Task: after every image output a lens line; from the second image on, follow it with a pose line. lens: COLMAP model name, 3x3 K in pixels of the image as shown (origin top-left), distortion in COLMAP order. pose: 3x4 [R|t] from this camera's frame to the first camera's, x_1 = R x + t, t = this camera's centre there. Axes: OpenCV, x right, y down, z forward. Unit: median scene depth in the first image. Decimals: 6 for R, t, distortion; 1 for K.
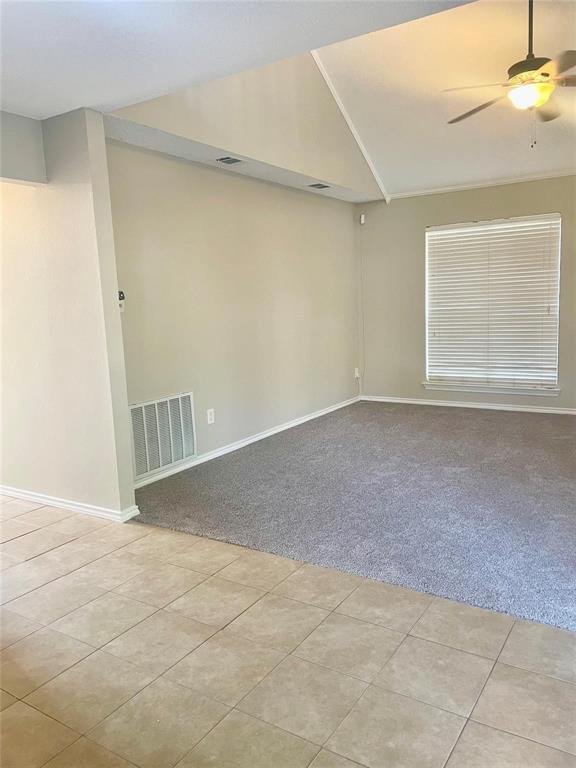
lens RADIAL K [[580.8, 0, 287.6], [0, 580.8, 380.4], [0, 0, 1]] dist [0.072793, -0.082416]
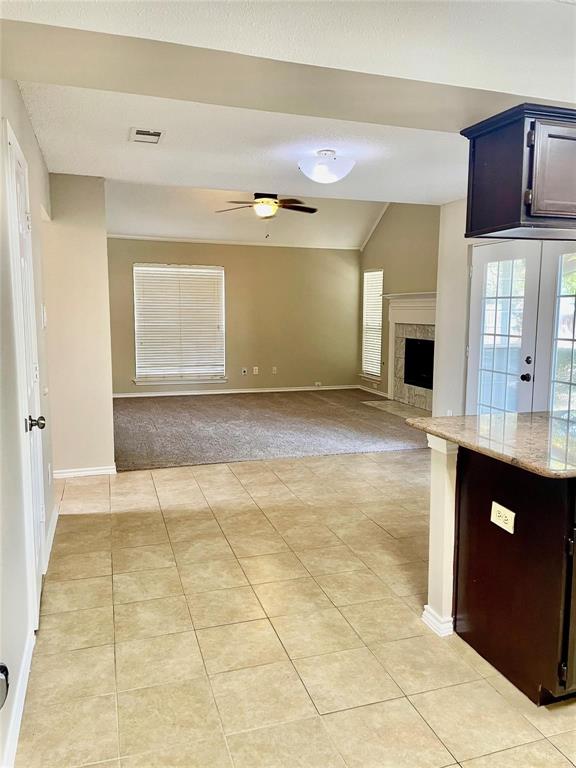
lens RADIAL K [[580.8, 0, 292.0], [0, 580.8, 385.9], [0, 0, 1]] dist [0.072793, -0.082416]
pose [[0.634723, -0.057434, 0.770602, -0.631358], [0.071790, 0.997304, 0.015198, 0.025634], [-0.769398, 0.045675, 0.637135, -0.128529]]
